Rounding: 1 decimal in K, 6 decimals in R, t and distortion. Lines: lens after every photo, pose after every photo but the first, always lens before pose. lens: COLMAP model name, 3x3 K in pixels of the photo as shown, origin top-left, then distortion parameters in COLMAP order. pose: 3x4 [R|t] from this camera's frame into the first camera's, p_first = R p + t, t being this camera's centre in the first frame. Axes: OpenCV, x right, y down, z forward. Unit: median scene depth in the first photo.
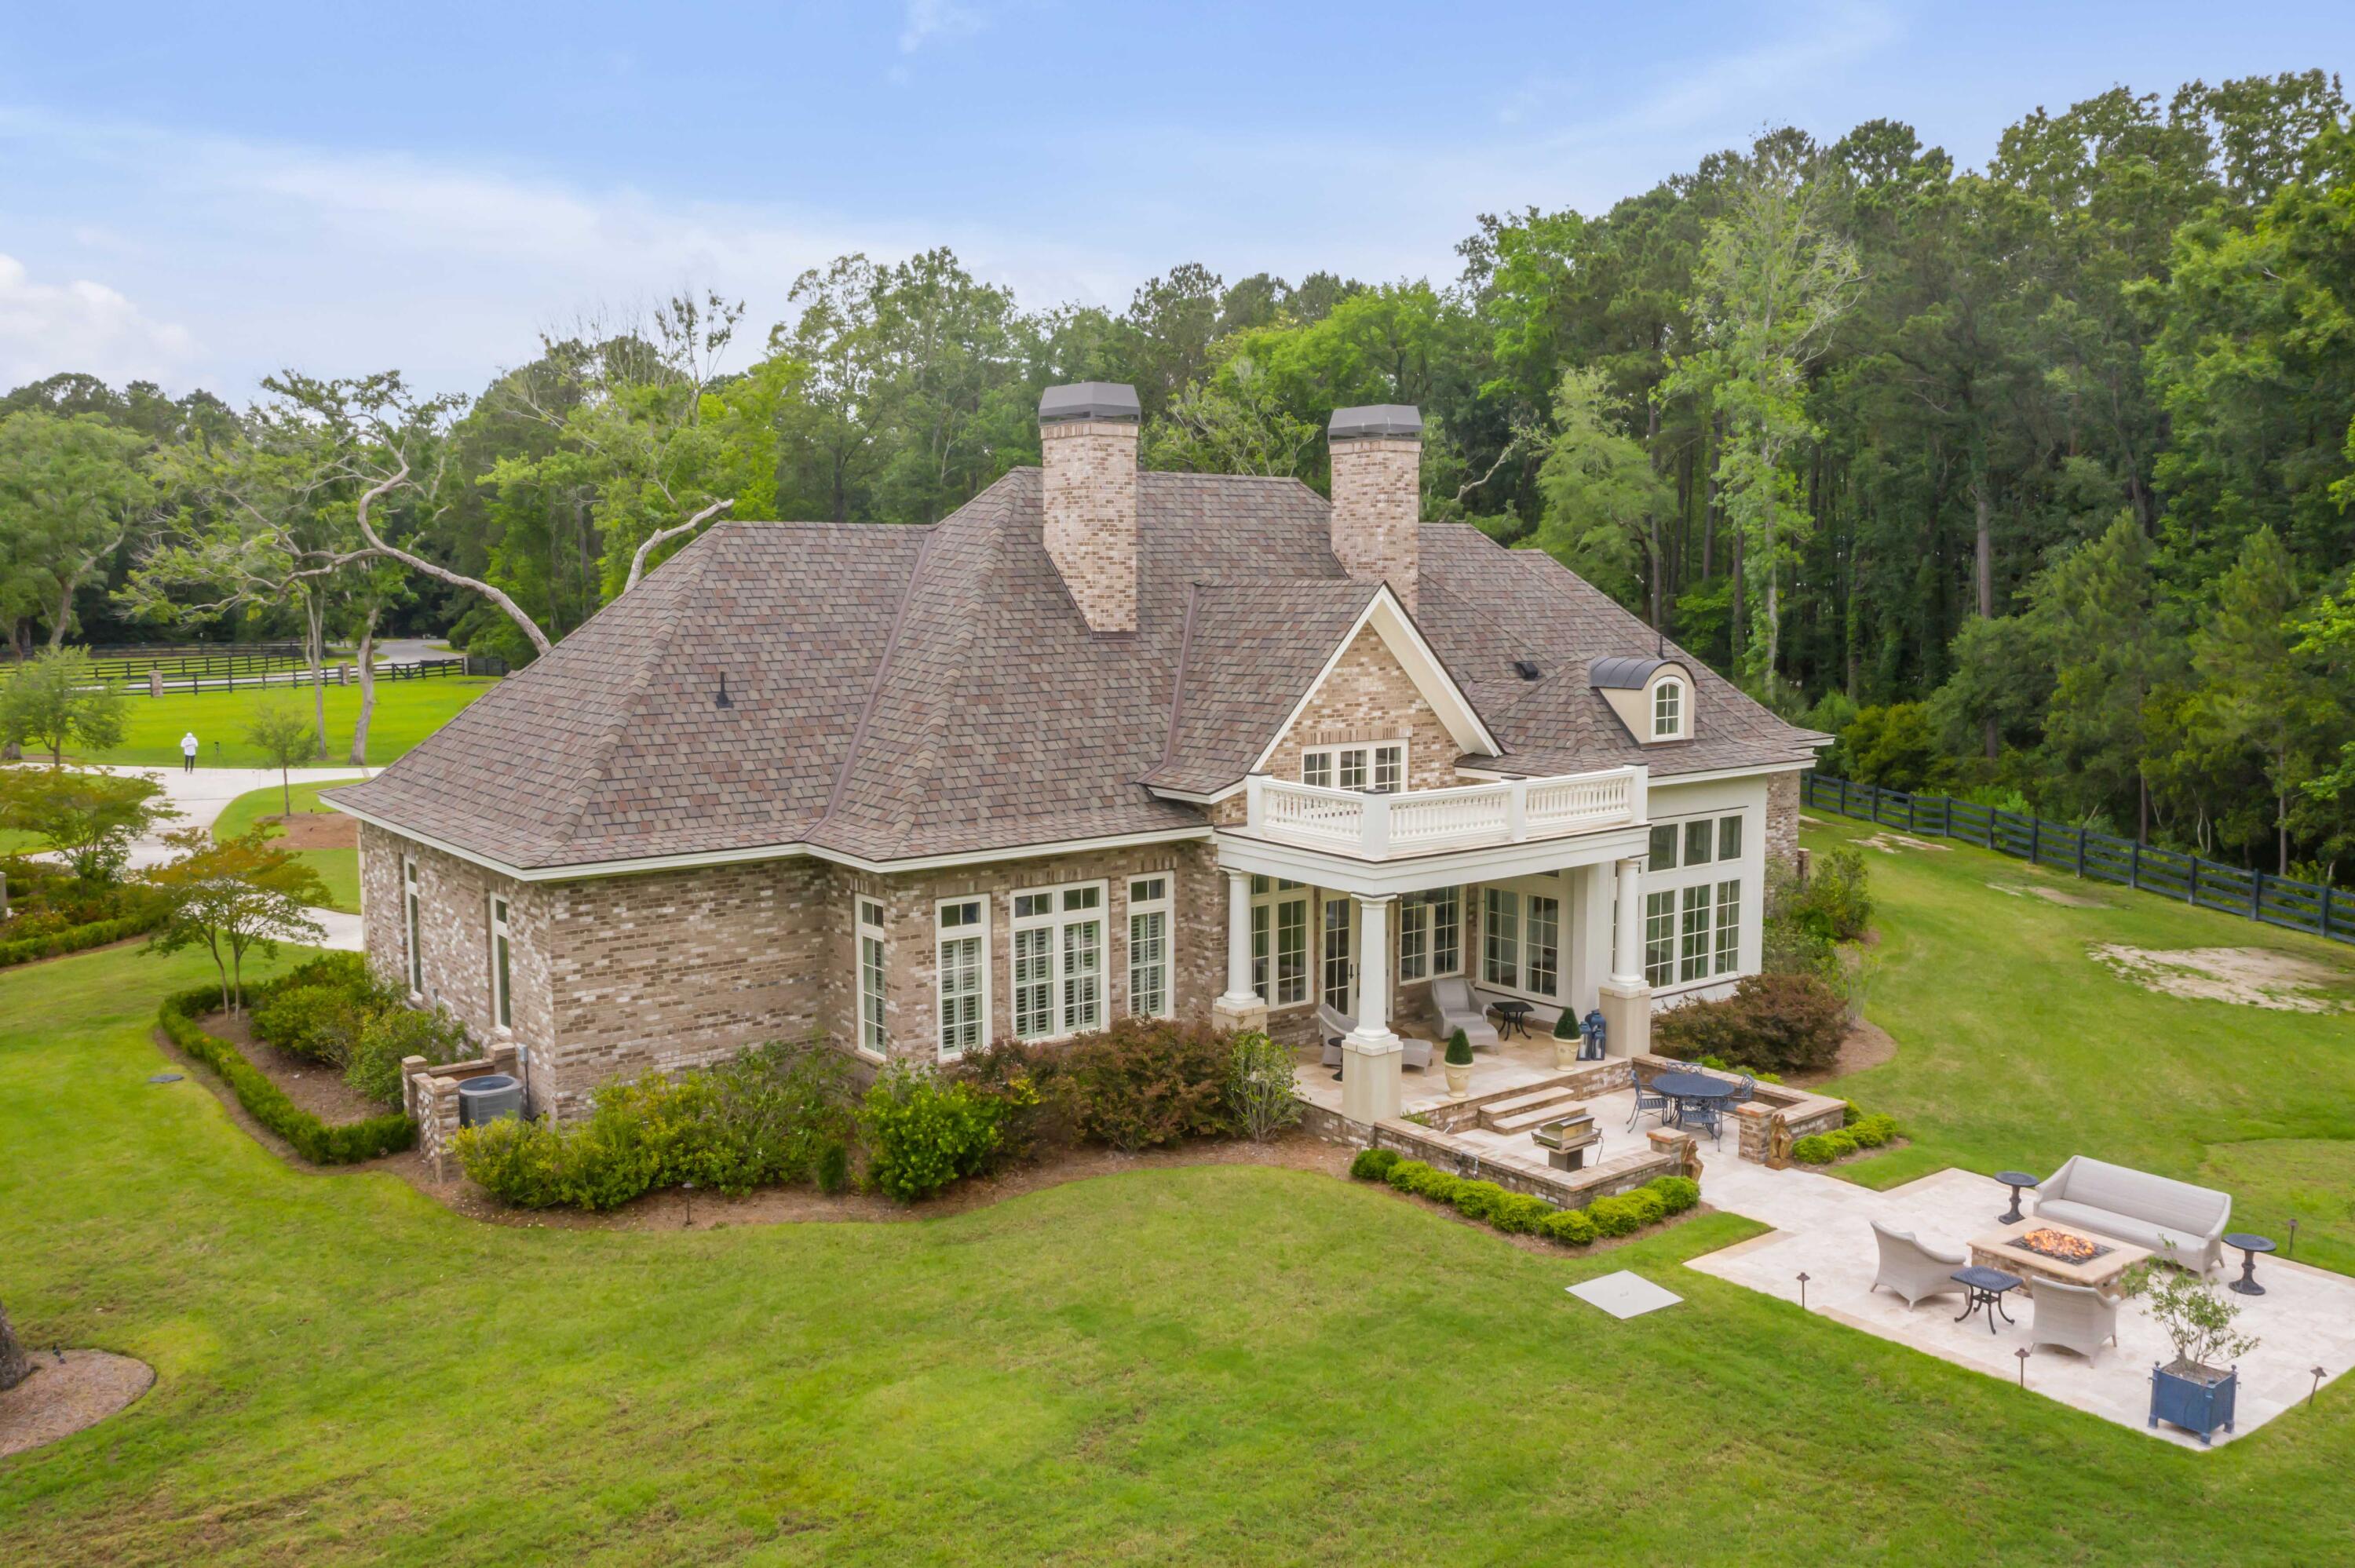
lens RADIAL K [[1860.0, 0, 1178.5], [0, 1860.0, 783.1], [0, 0, 1]] dist [-0.006030, 0.001531]
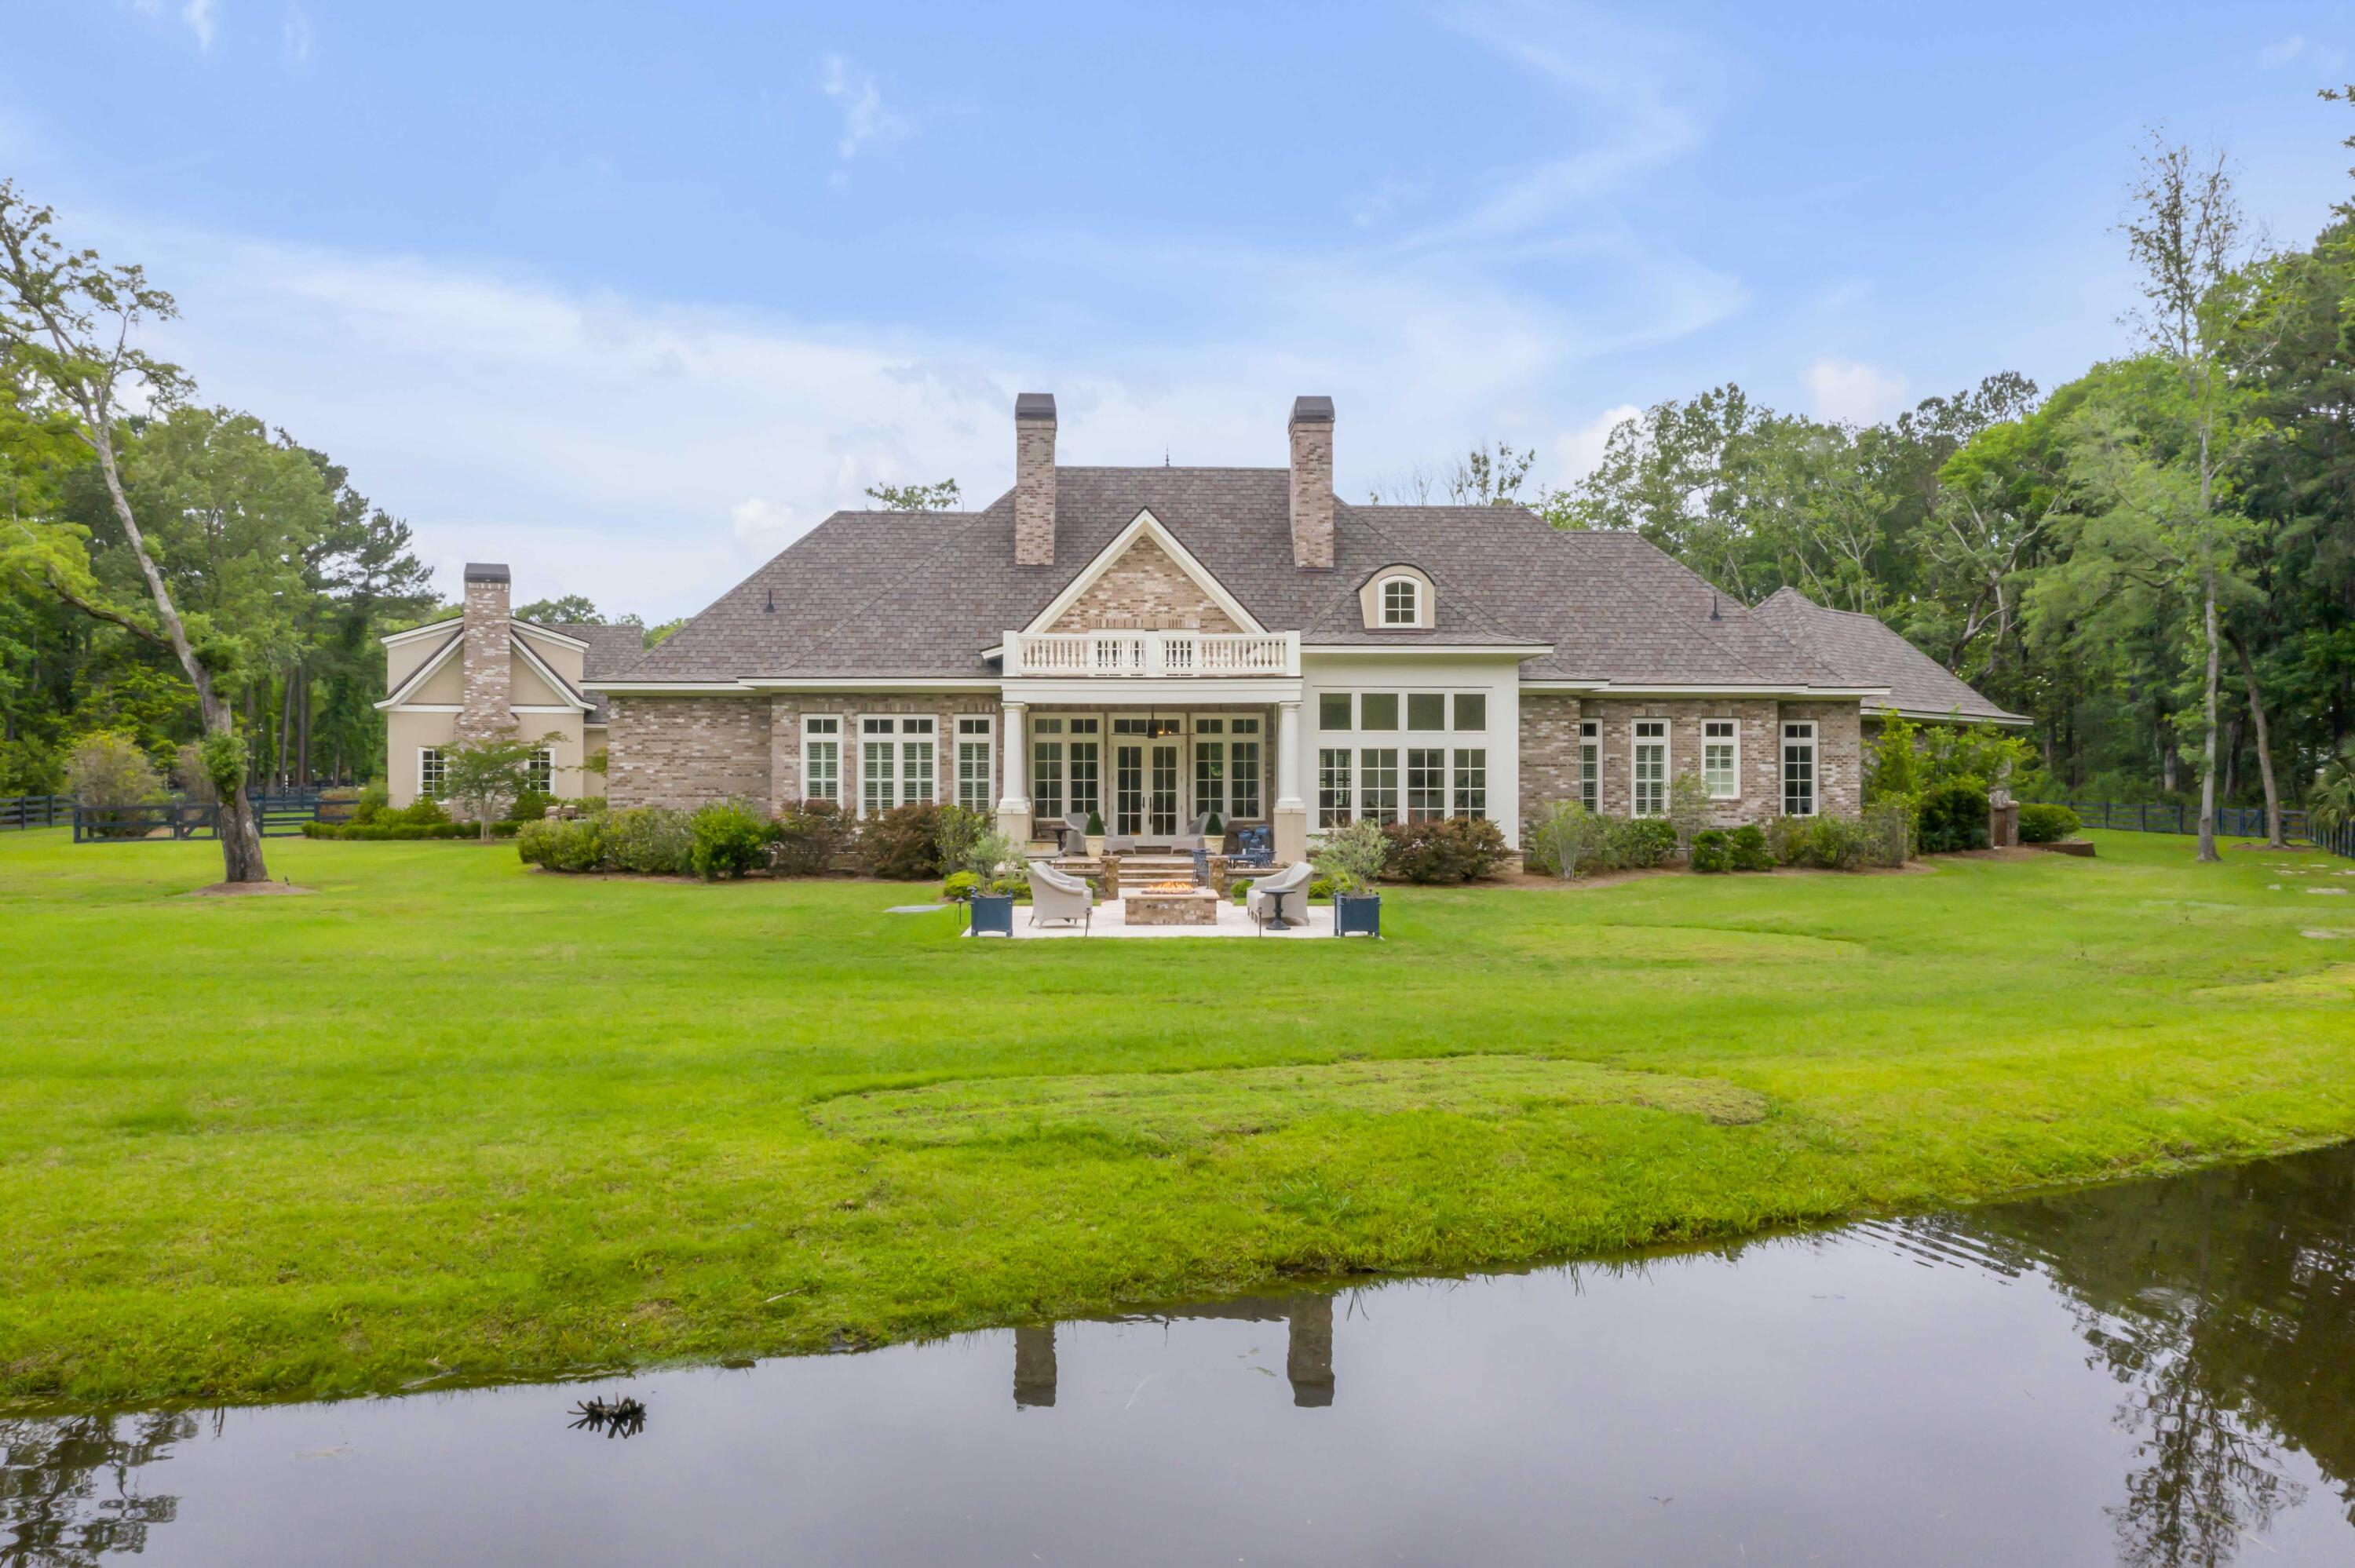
lens RADIAL K [[1860.0, 0, 1171.5], [0, 1860.0, 779.7], [0, 0, 1]] dist [-0.006030, 0.001531]
pose [[0.816000, 0.002707, -0.578045, 0.906364], [-0.066615, 0.993767, -0.089384, 0.209114], [0.574200, 0.111444, 0.811095, -0.073020]]
